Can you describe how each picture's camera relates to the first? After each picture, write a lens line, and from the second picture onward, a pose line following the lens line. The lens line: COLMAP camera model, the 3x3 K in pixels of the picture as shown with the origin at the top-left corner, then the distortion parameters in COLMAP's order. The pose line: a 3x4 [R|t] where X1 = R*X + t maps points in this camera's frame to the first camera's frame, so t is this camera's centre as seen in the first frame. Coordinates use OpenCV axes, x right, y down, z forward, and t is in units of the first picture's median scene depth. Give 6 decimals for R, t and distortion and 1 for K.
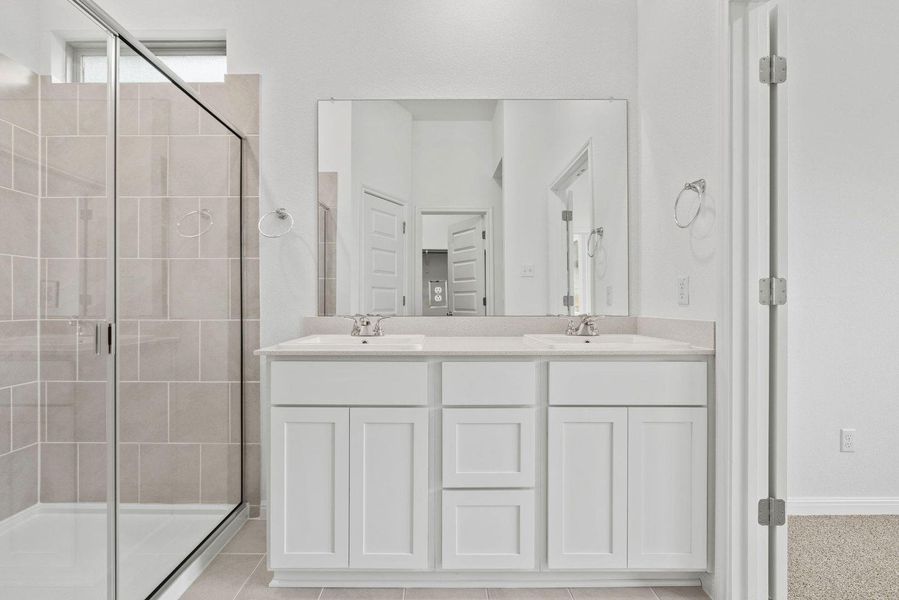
lens RADIAL K [[395.4, 0, 449.5], [0, 395.4, 300.0], [0, 0, 1]] dist [-0.002419, -0.000380]
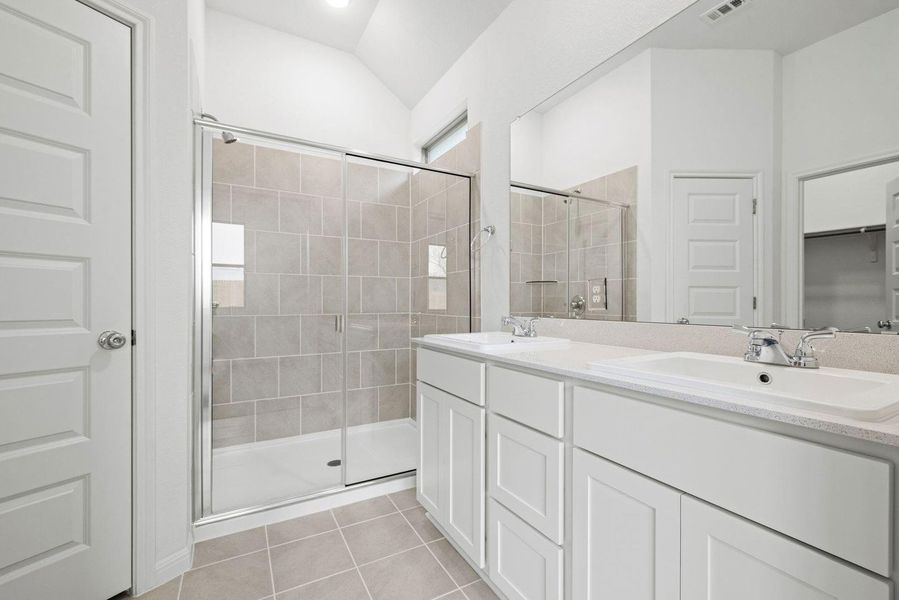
lens RADIAL K [[375.8, 0, 449.1], [0, 375.8, 297.3], [0, 0, 1]] dist [-0.000799, -0.000220]
pose [[0.508915, -0.010942, -0.860747, 0.493570], [-0.000884, 0.999912, -0.013234, 0.003485], [0.860816, 0.007496, 0.508861, 0.304067]]
